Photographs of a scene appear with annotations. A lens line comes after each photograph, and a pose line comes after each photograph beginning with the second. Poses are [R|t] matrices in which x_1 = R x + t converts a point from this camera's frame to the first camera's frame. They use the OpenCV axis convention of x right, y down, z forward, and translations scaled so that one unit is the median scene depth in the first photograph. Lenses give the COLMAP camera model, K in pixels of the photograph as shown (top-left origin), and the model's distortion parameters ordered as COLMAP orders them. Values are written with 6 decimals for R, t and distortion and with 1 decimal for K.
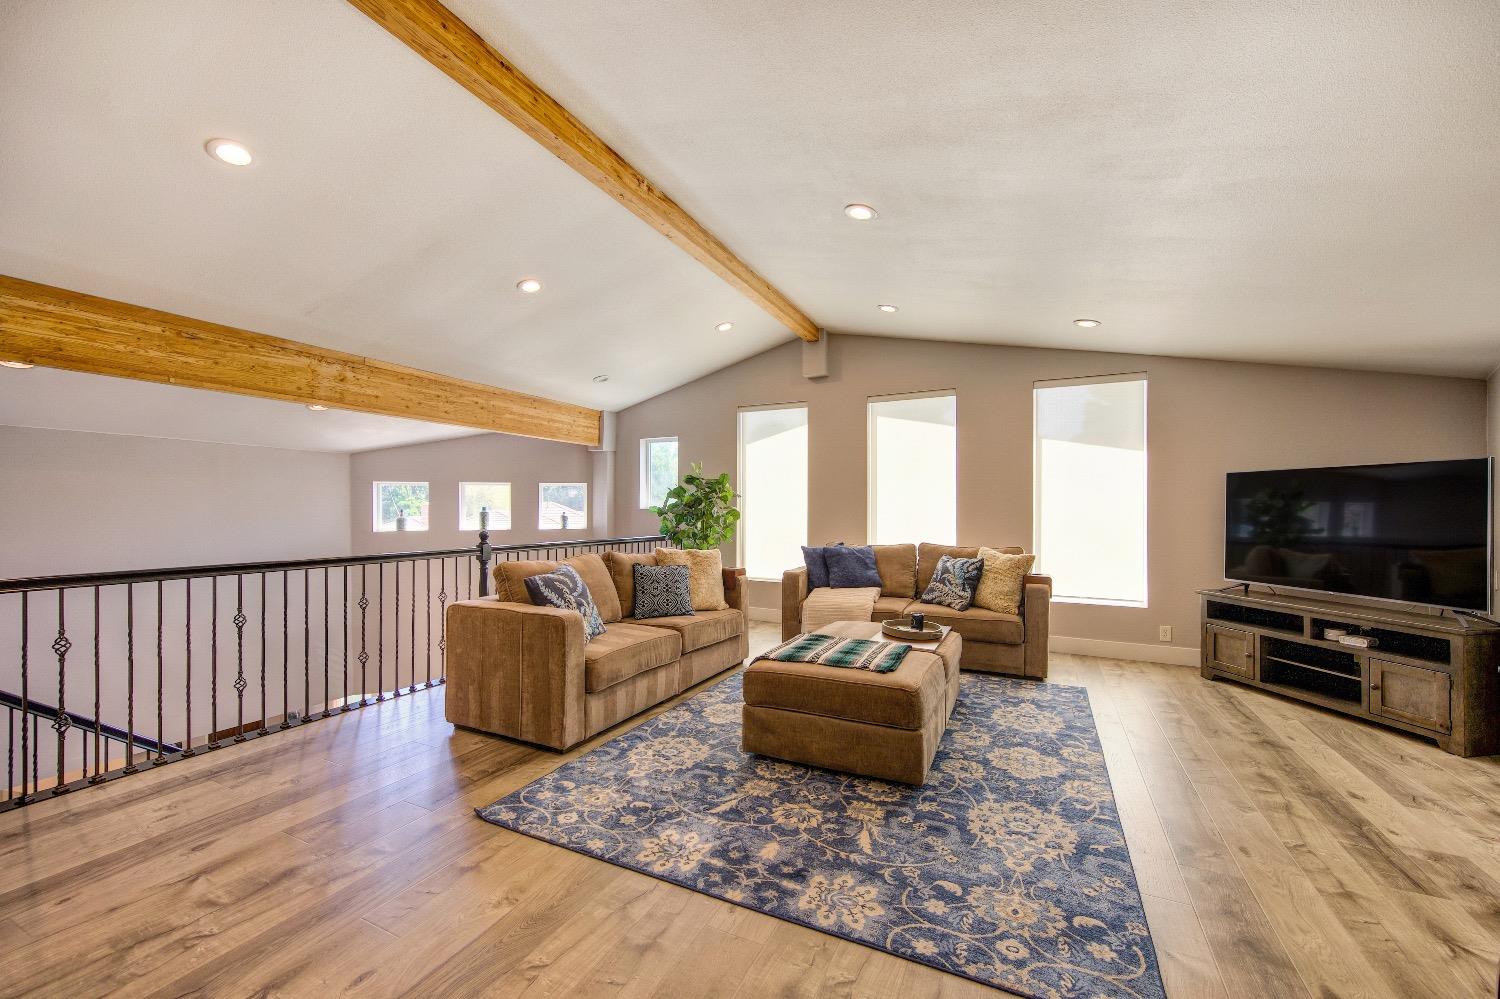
lens RADIAL K [[606.2, 0, 761.9], [0, 606.2, 506.6], [0, 0, 1]] dist [0.004872, -0.000657]
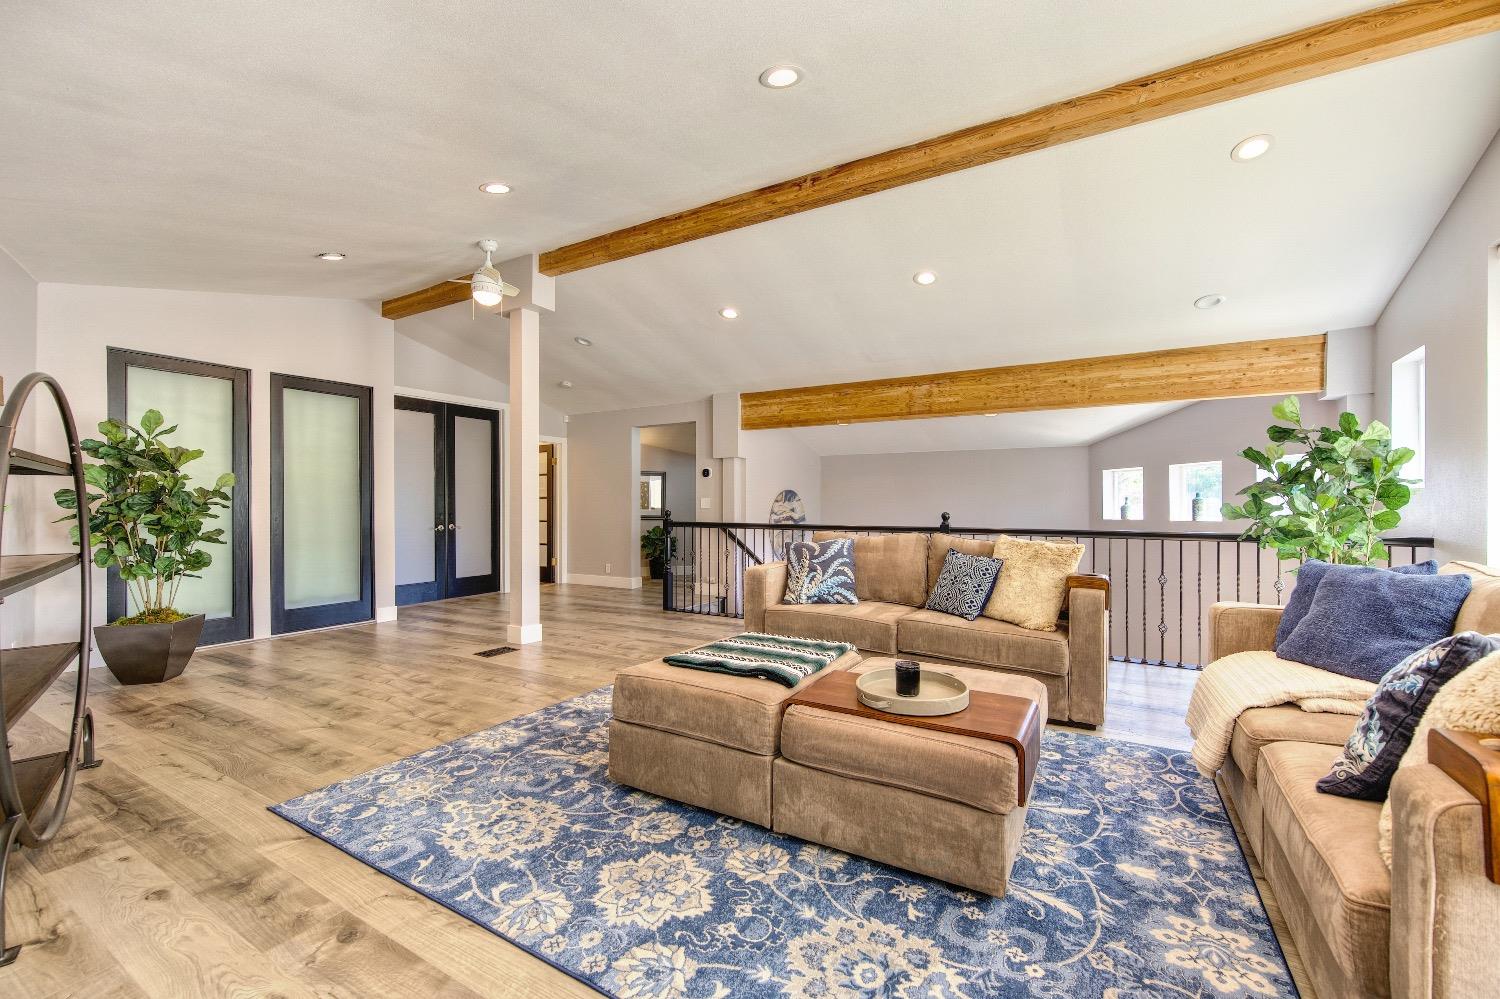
lens RADIAL K [[618.5, 0, 745.3], [0, 618.5, 507.6], [0, 0, 1]] dist [-0.004054, -0.000060]
pose [[-0.113413, -0.000573, -0.993548, 0.943075], [-0.001929, 0.999998, -0.000357, 0.045945], [0.993546, 0.001876, -0.113414, 1.067292]]
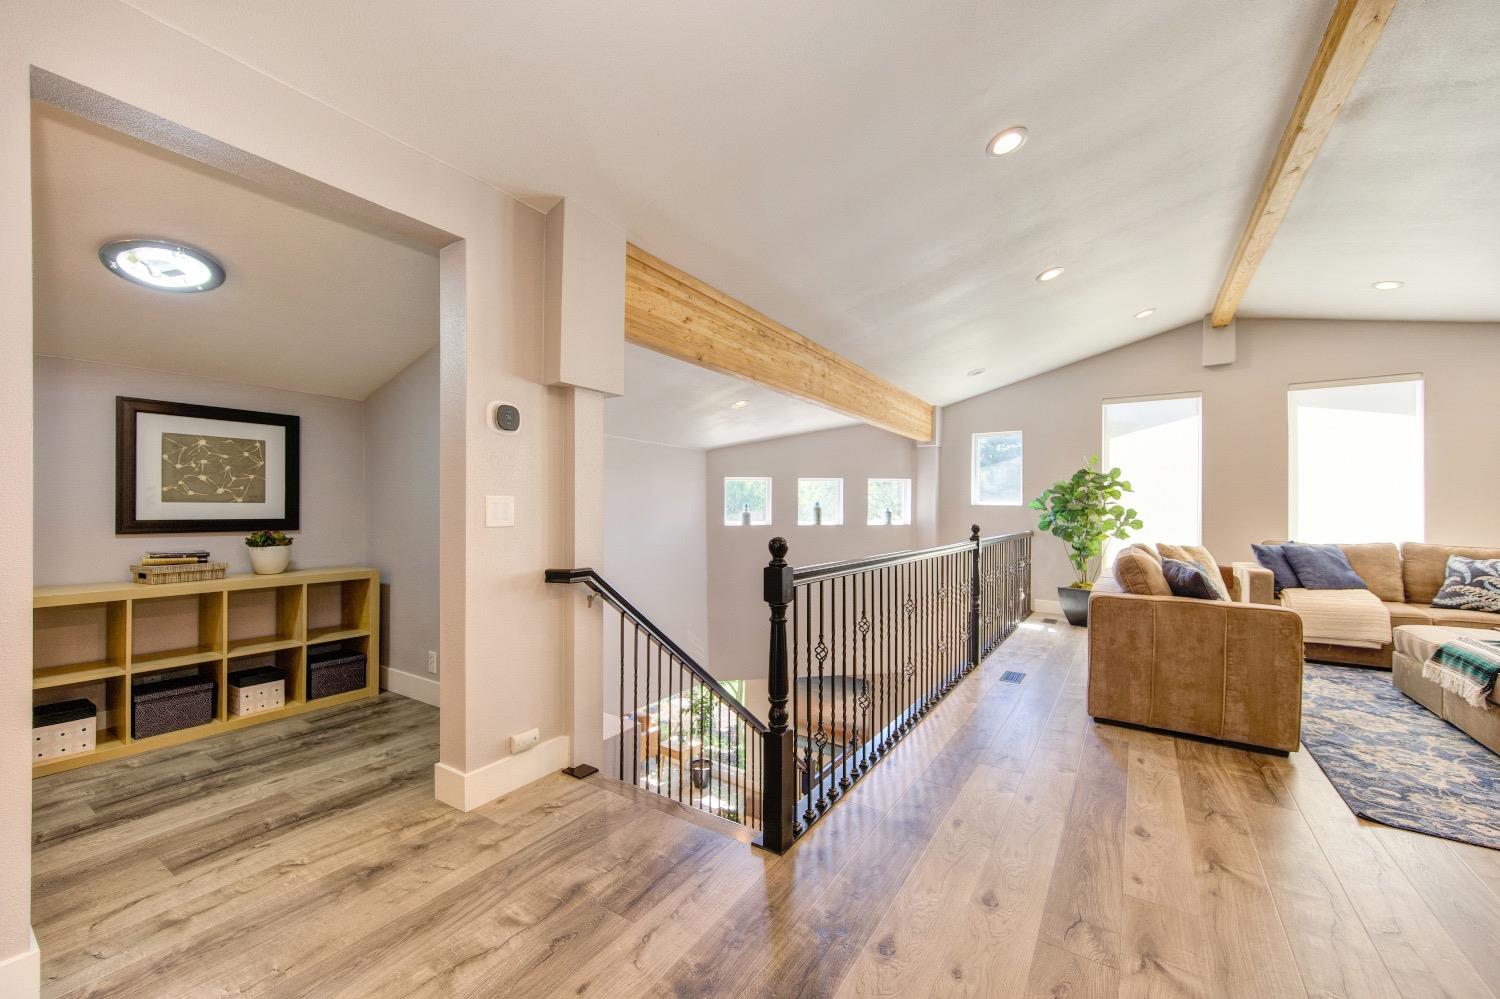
lens RADIAL K [[606.2, 0, 740.4], [0, 606.2, 500.7], [0, 0, 1]] dist [0.004872, -0.000657]
pose [[0.991819, 0.003105, -0.127617, -0.989311], [-0.004551, 0.999929, -0.011038, 0.020894], [0.127574, 0.011528, 0.991762, -0.051854]]
